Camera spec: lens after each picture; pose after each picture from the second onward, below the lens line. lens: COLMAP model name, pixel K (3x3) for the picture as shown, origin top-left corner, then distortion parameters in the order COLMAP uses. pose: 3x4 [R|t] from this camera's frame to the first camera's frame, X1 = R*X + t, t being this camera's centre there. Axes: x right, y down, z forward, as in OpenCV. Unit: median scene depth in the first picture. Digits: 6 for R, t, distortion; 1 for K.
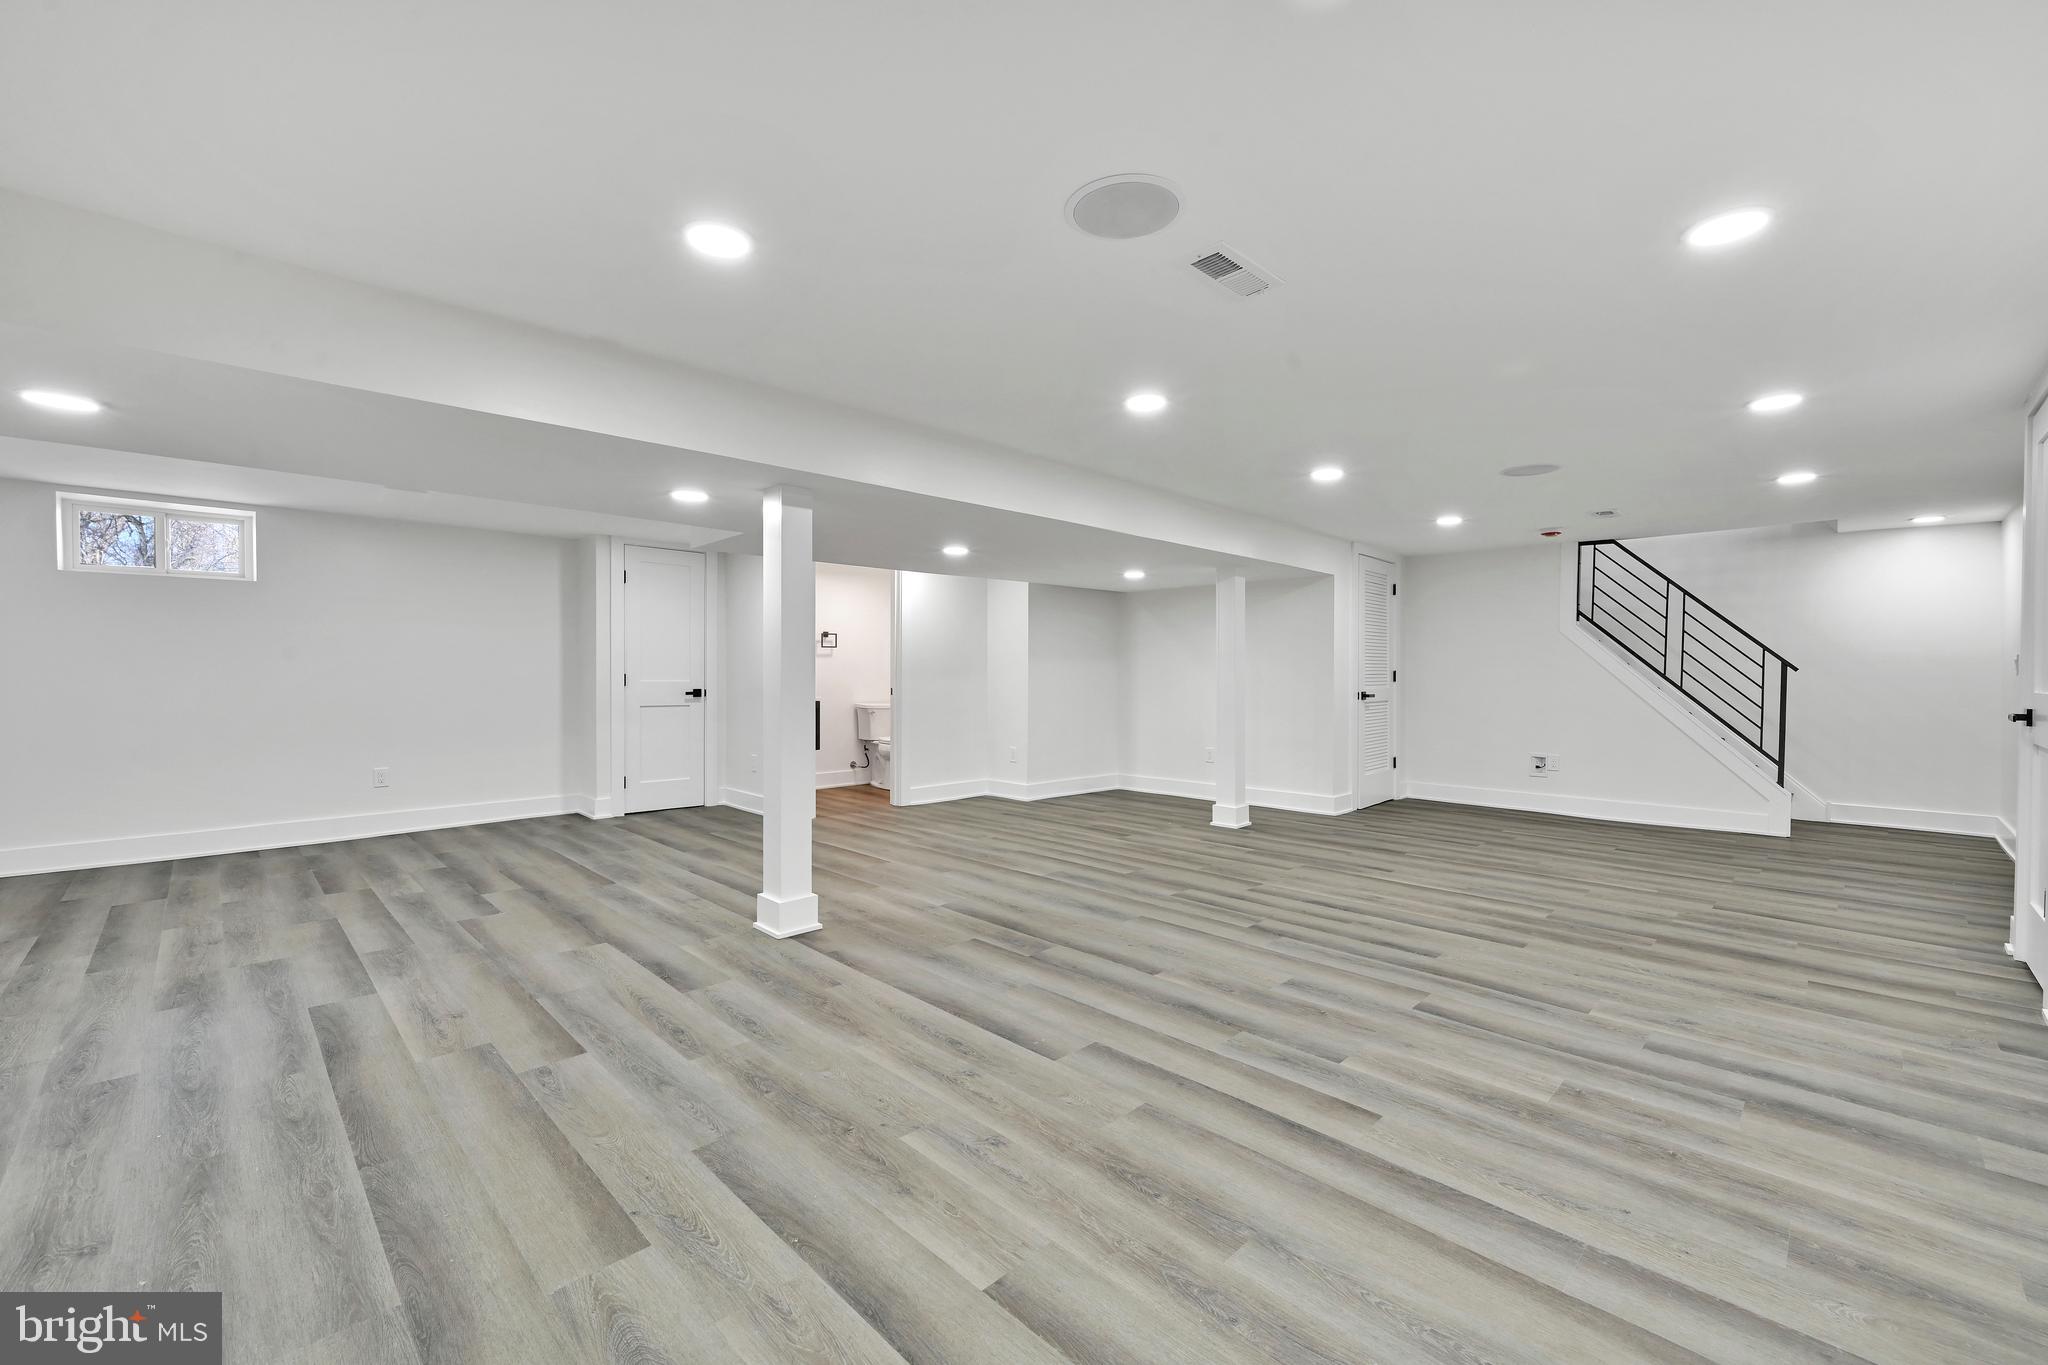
lens RADIAL K [[817.3, 0, 1027.8], [0, 817.3, 681.6], [0, 0, 1]] dist [-0.004136, -0.000246]
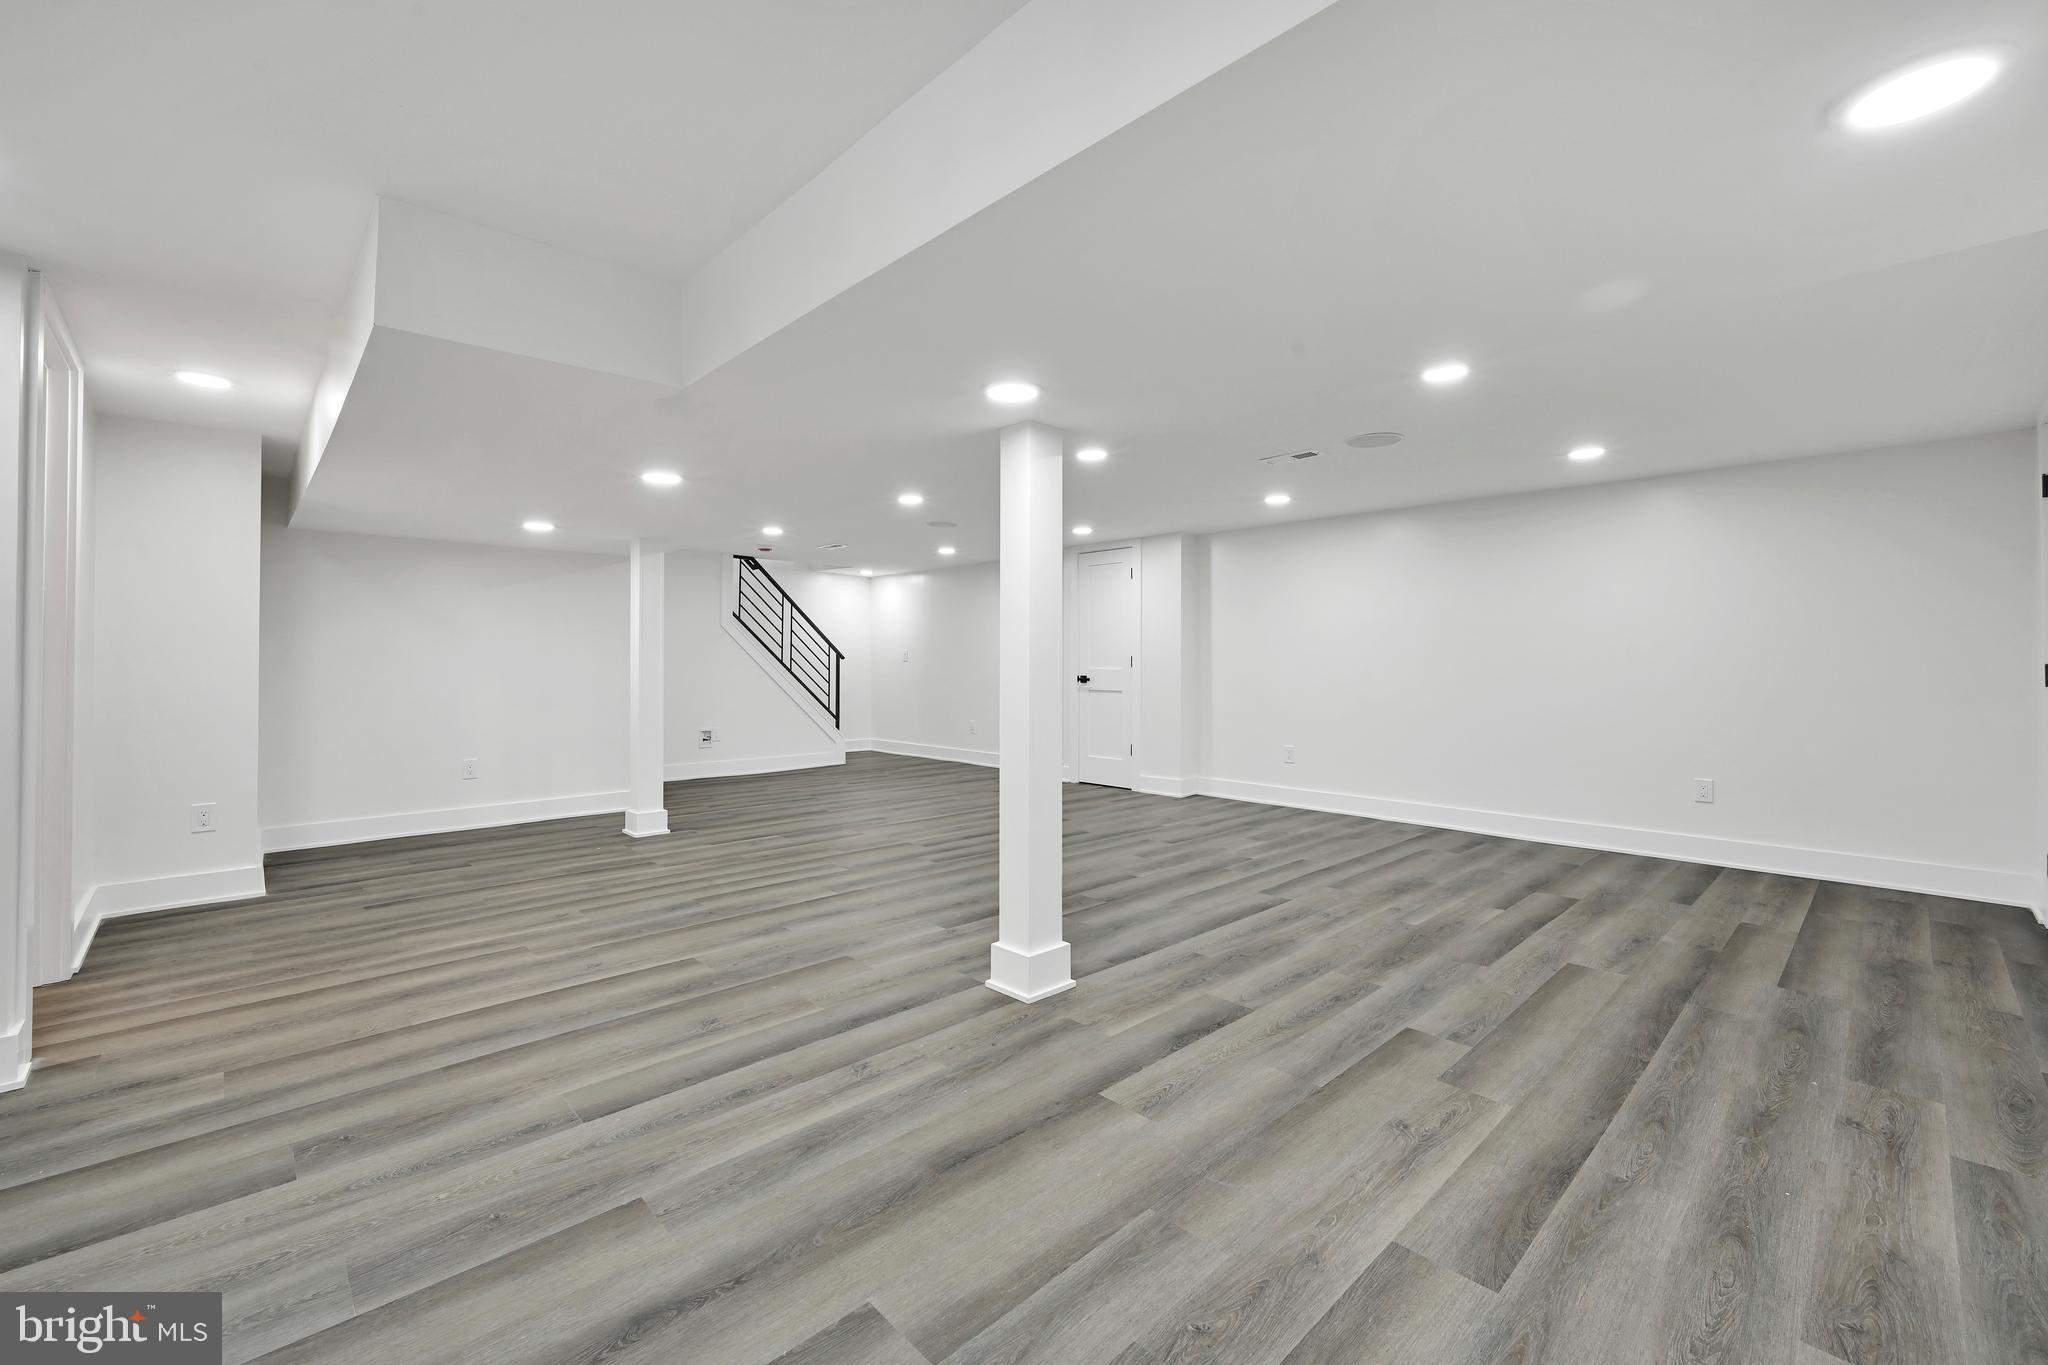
lens RADIAL K [[817.3, 0, 1025.8], [0, 817.3, 667.8], [0, 0, 1]] dist [-0.004136, -0.000246]
pose [[0.047128, -0.009638, 0.998842, -1.427782], [0.009217, 0.999915, 0.009214, -0.016079], [-0.998846, 0.008773, 0.047213, 1.280487]]
